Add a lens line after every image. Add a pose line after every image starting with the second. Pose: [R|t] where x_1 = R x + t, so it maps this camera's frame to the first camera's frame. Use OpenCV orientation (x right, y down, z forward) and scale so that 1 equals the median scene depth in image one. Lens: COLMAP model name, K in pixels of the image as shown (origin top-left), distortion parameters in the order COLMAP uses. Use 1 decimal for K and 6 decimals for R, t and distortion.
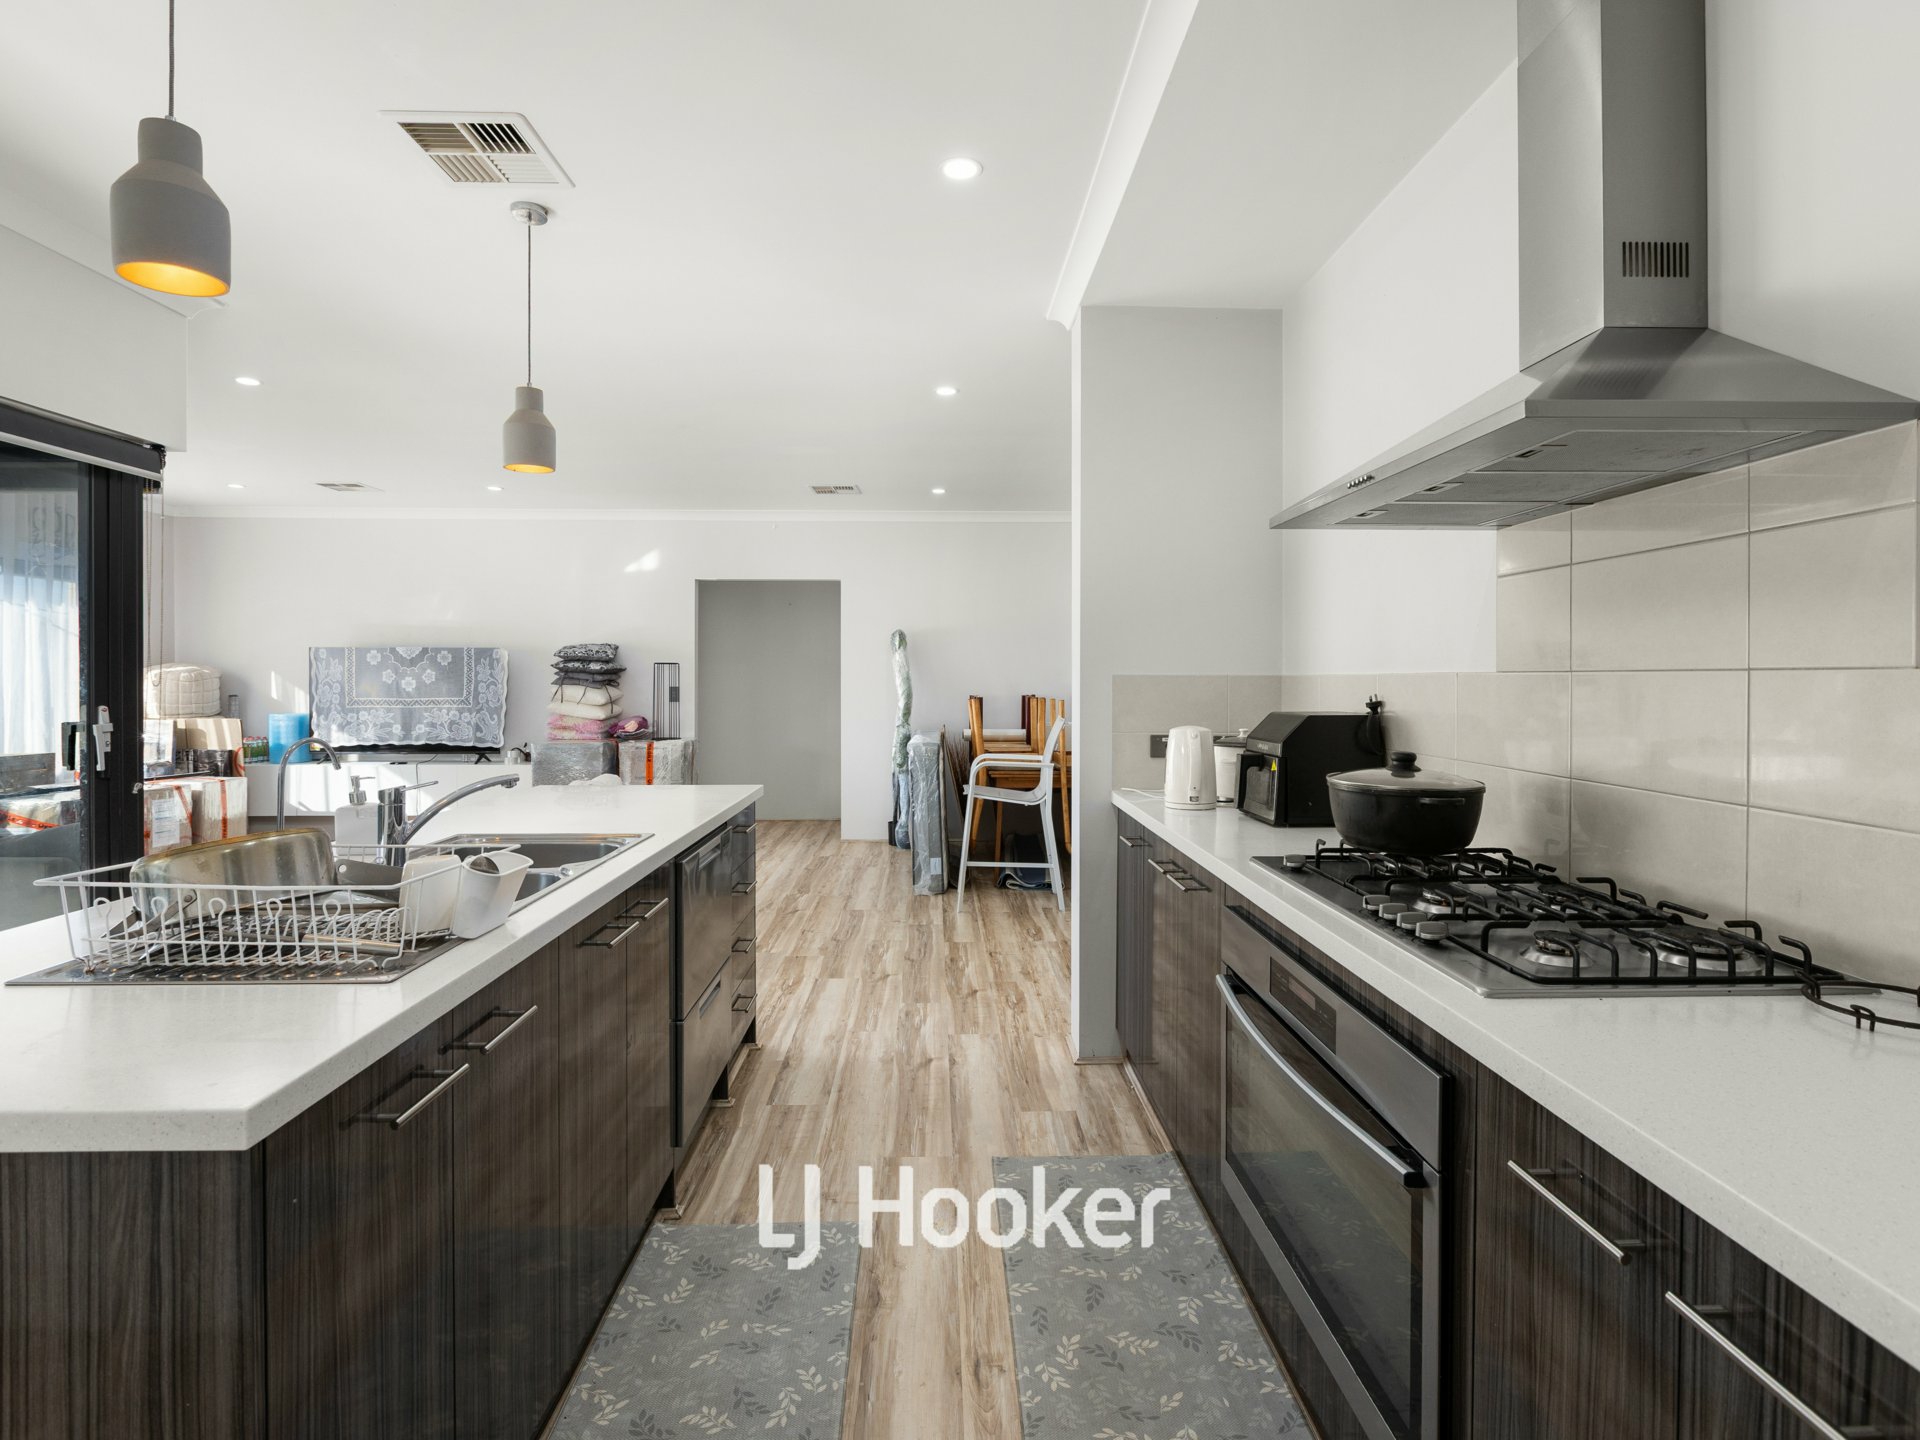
lens RADIAL K [[994.1, 0, 965.3], [0, 994.1, 675.3], [0, 0, 1]] dist [0.002918, 0.000258]
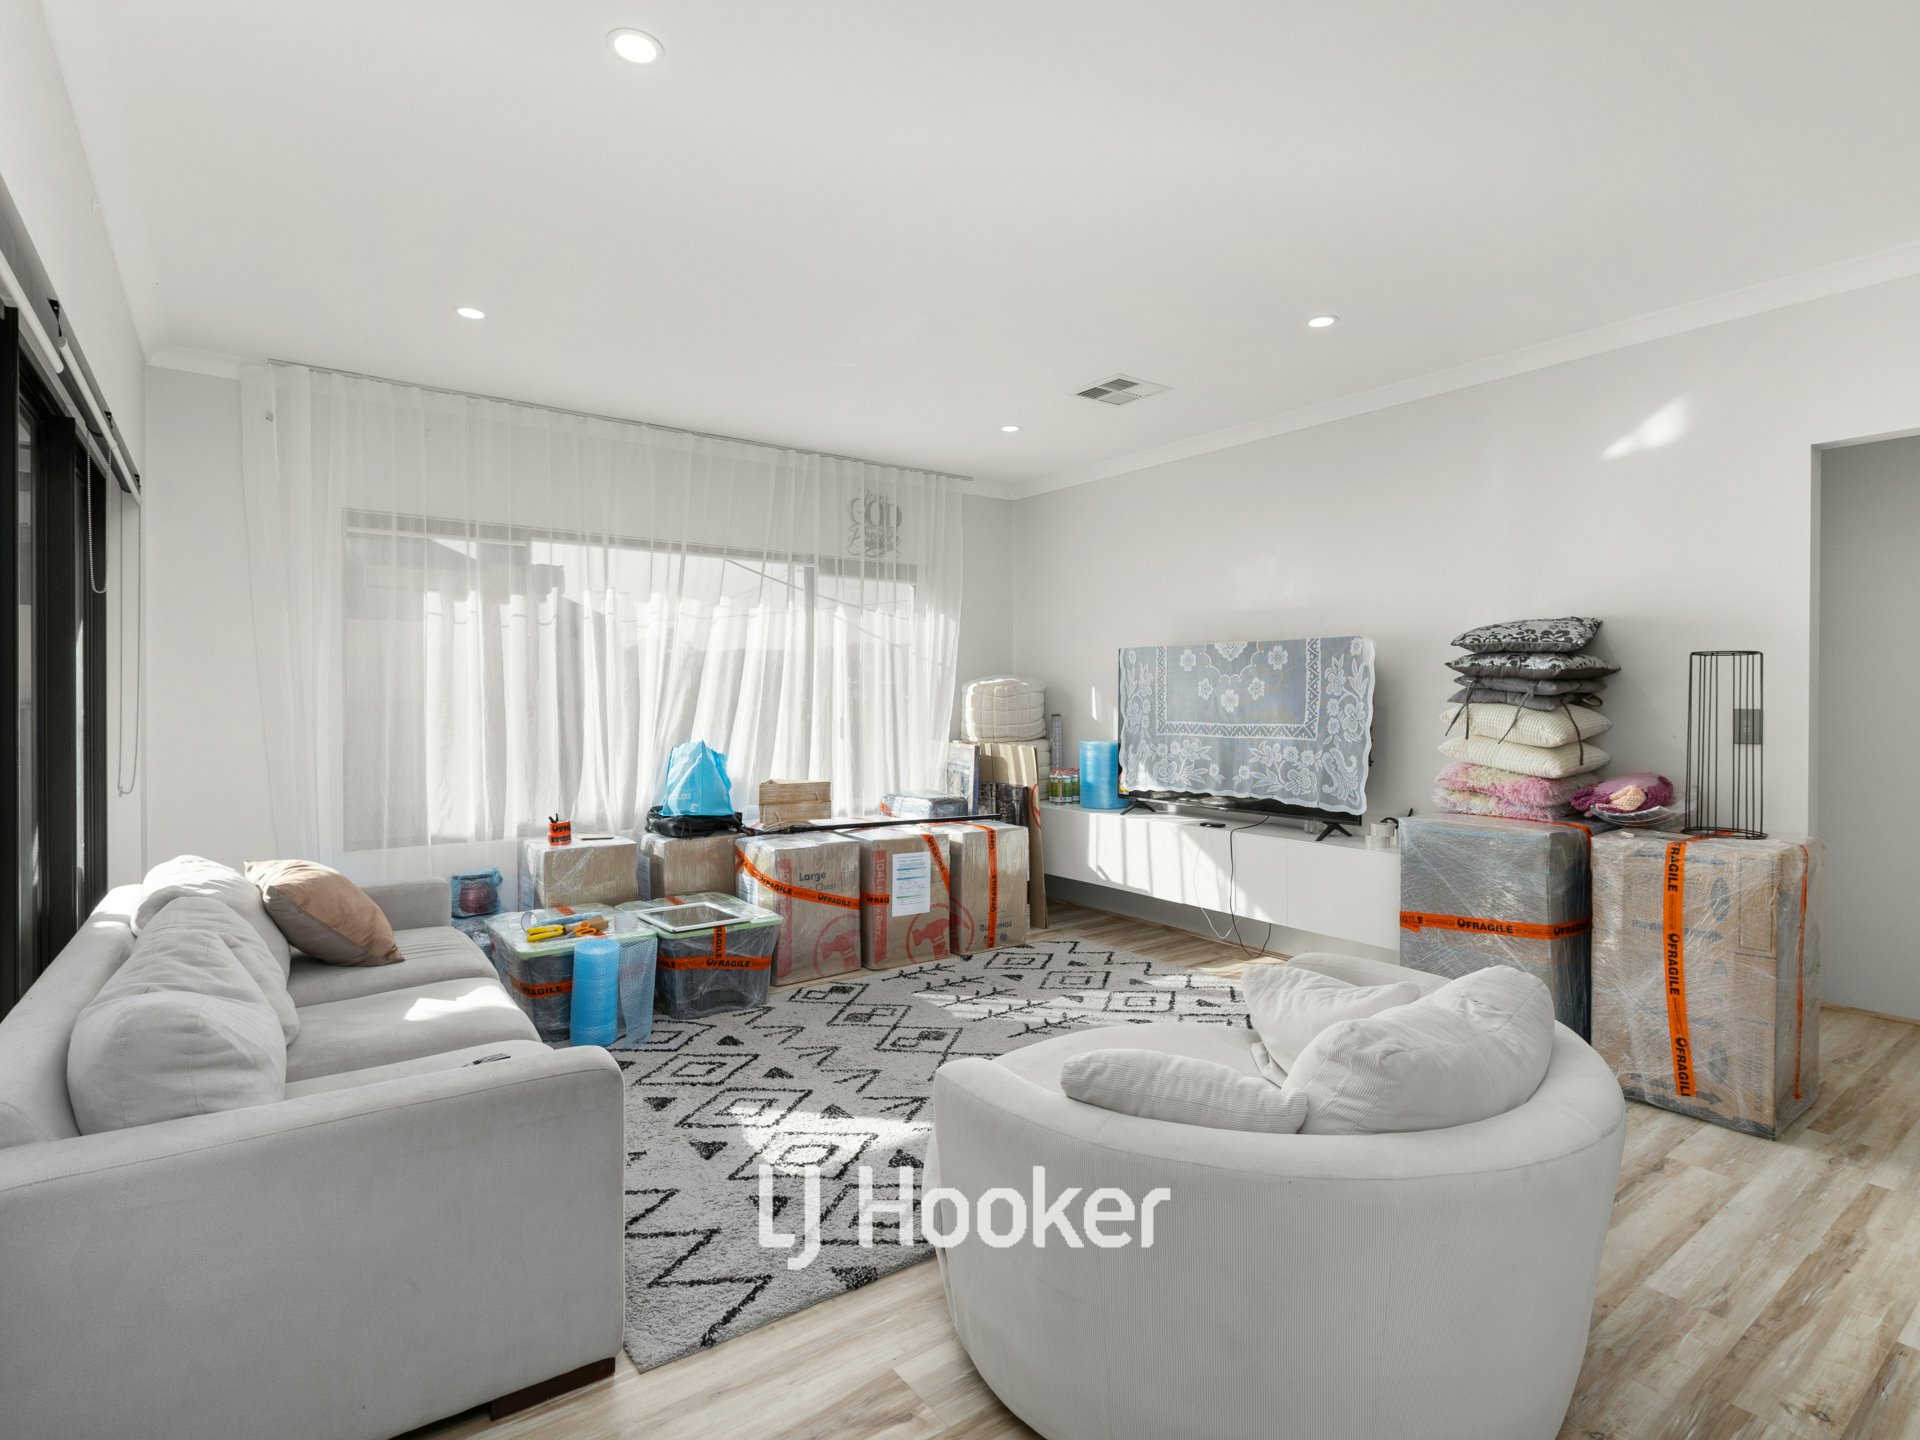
lens RADIAL K [[968.9, 0, 979.8], [0, 968.9, 707.3], [0, 0, 1]] dist [0.016671, 0.001011]
pose [[0.575279, 0.008037, -0.817918, -0.147731], [-0.001822, 0.999962, 0.008544, 0.008021], [0.817955, -0.003425, 0.575271, 0.517796]]
